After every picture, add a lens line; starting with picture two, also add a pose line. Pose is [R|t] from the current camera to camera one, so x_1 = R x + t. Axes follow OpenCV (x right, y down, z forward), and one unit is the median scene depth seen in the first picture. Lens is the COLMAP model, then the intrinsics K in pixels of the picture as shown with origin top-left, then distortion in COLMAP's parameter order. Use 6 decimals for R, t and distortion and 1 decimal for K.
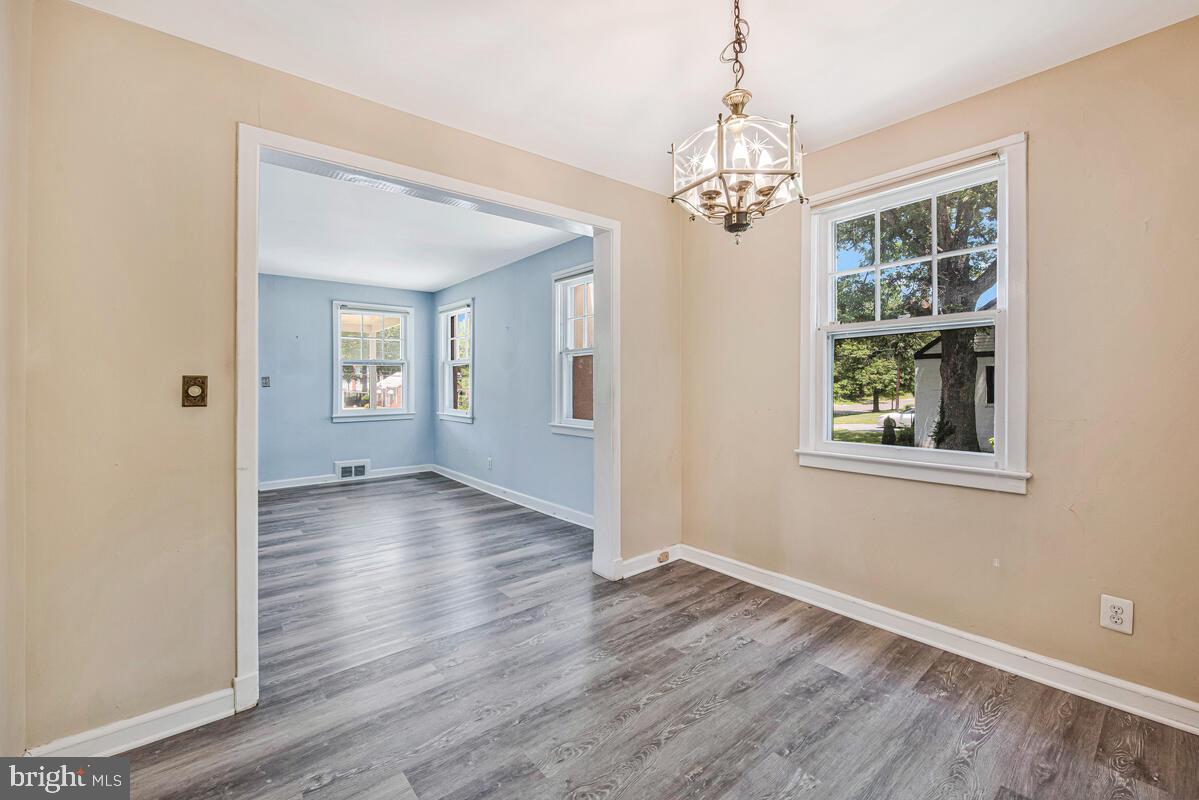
lens RADIAL K [[493.8, 0, 604.7], [0, 493.8, 388.4], [0, 0, 1]] dist [-0.002396, -0.000362]
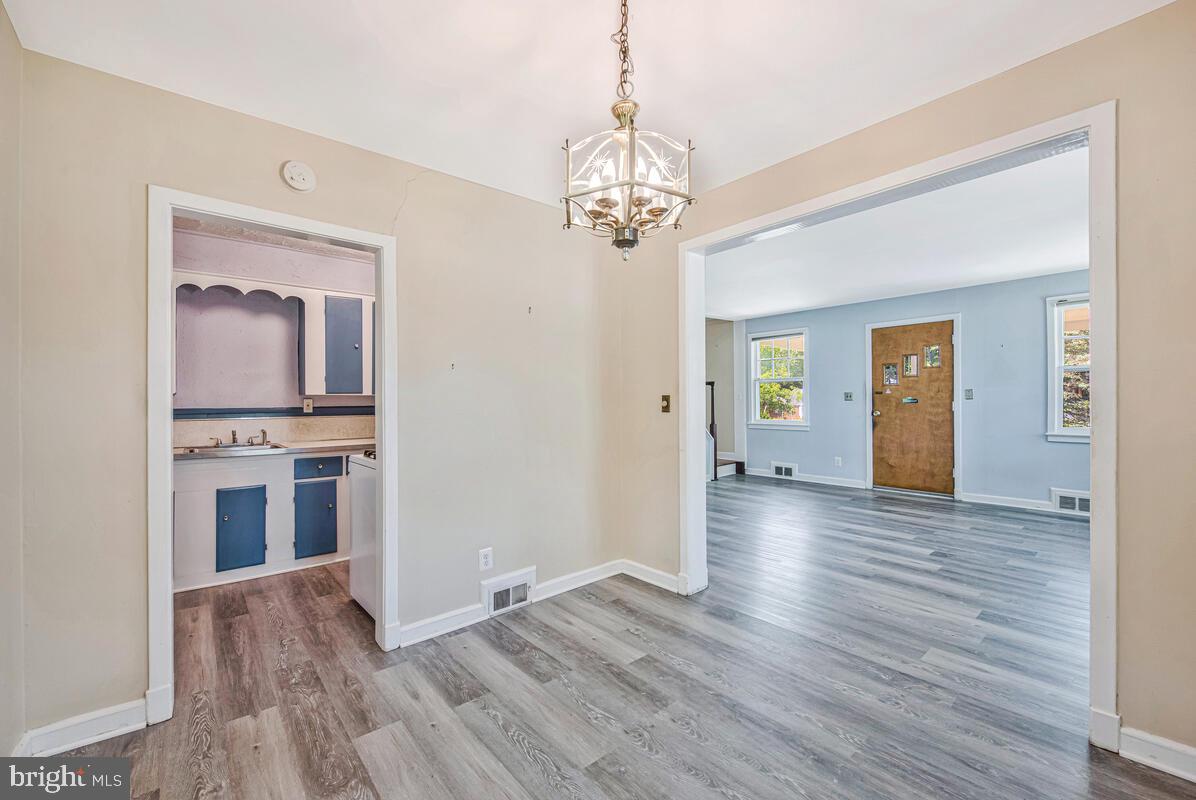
lens RADIAL K [[497.8, 0, 598.0], [0, 497.8, 400.0], [0, 0, 1]] dist [-0.002016, -0.000178]
pose [[0.021328, 0.005313, -0.999758, 0.731417], [-0.001553, 0.999985, 0.005281, -0.011959], [0.999771, 0.001440, 0.021336, 0.527312]]
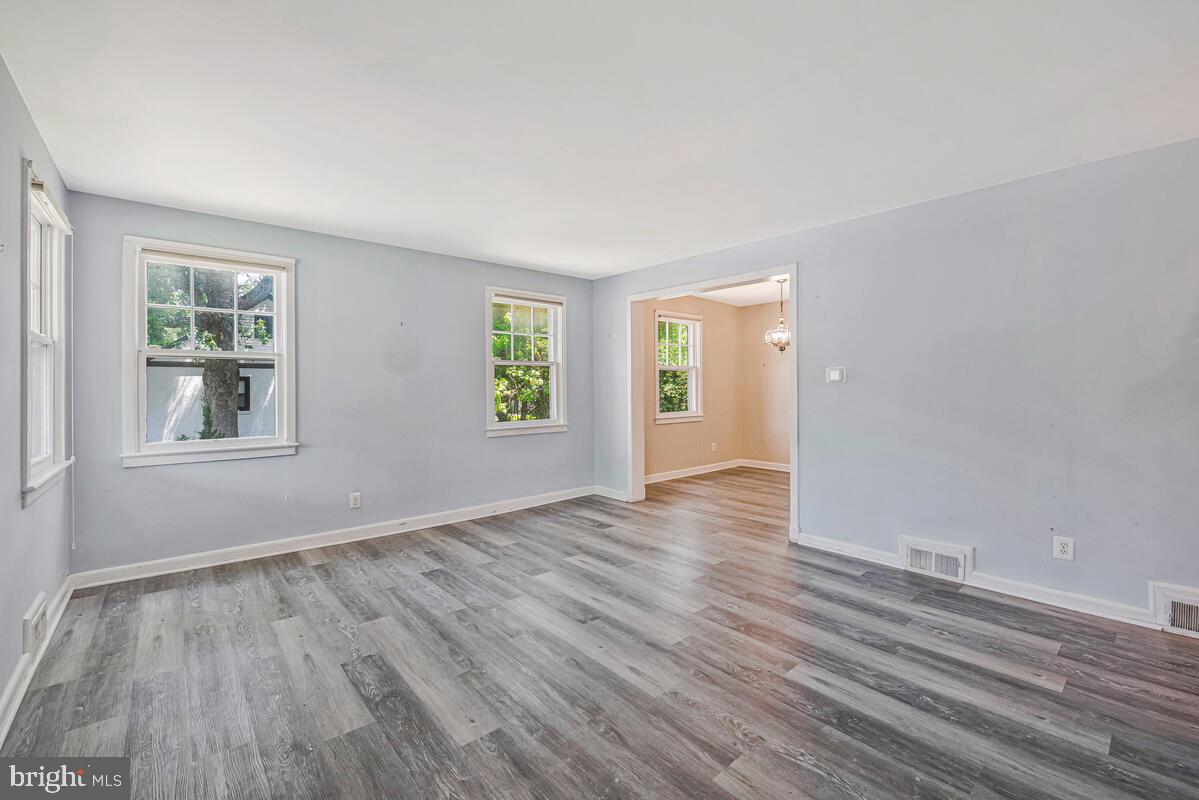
lens RADIAL K [[511.1, 0, 599.5], [0, 511.1, 400.0], [0, 0, 1]] dist [-0.016304, -0.000326]
pose [[-0.036530, -0.015707, 0.999209, -2.309595], [0.013382, 0.999779, 0.016206, -0.007429], [-0.999243, 0.013964, -0.036312, 1.549221]]
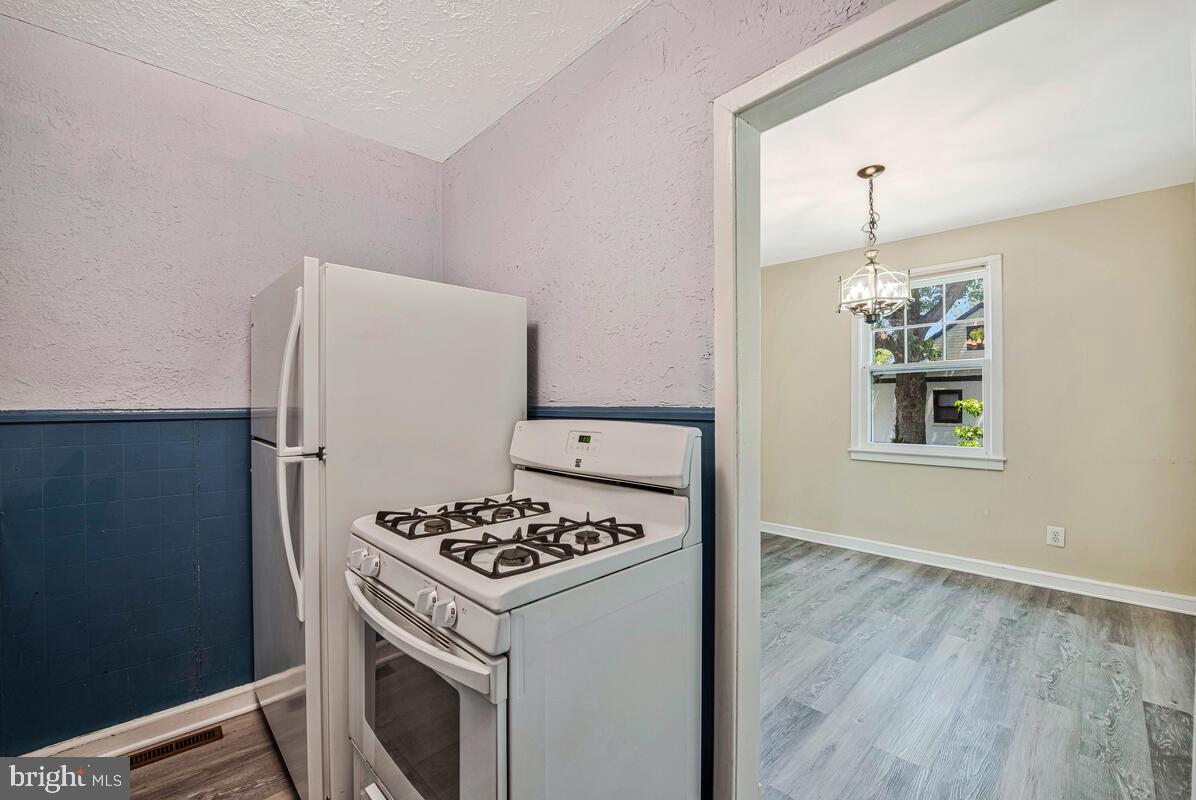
lens RADIAL K [[487.6, 0, 597.6], [0, 487.6, 409.8], [0, 0, 1]] dist [0.001991, 0.000481]
pose [[0.997341, 0.000351, 0.072882, -0.570526], [-0.000327, 1.000000, -0.000345, 0.009549], [-0.072882, 0.000321, 0.997341, -0.493520]]
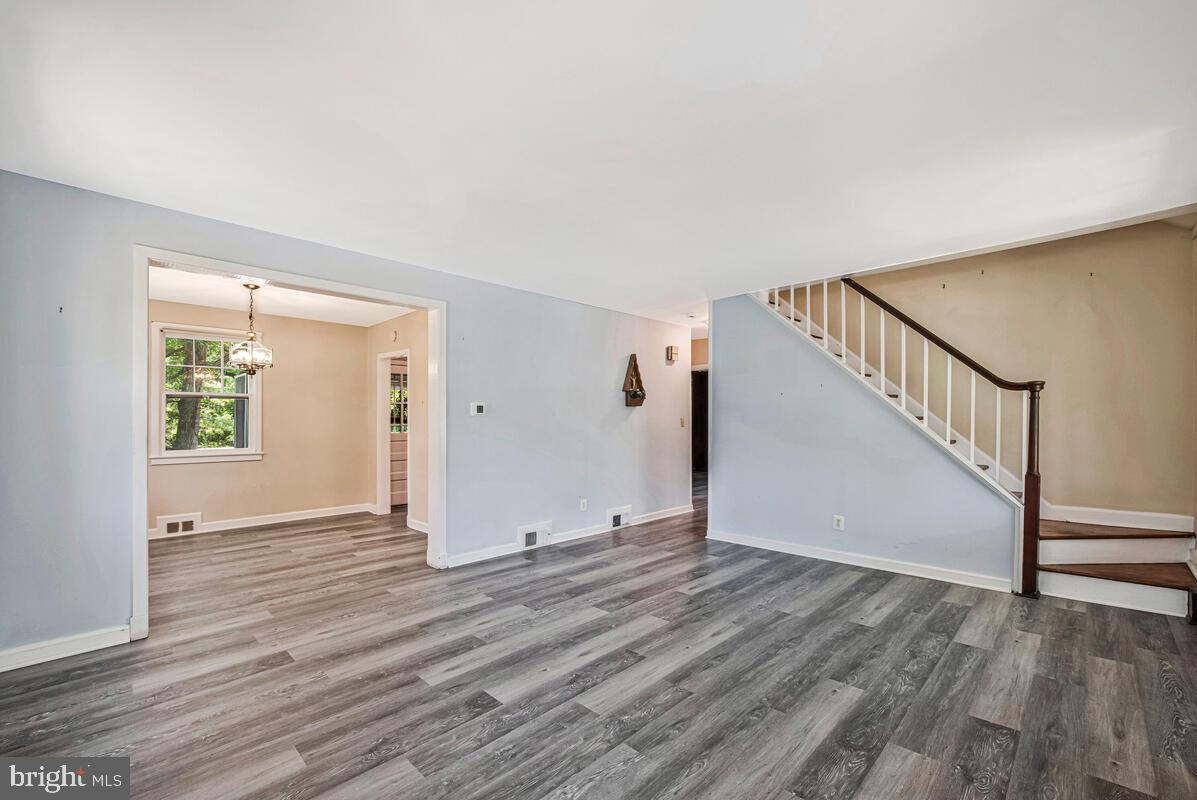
lens RADIAL K [[487.4, 0, 595.2], [0, 487.4, 419.9], [0, 0, 1]] dist [-0.004194, -0.000483]
pose [[-0.994675, 0.010403, -0.102533, -0.986634], [0.009156, 0.999878, 0.012622, -0.030279], [0.102652, 0.011616, -0.994650, 2.588005]]
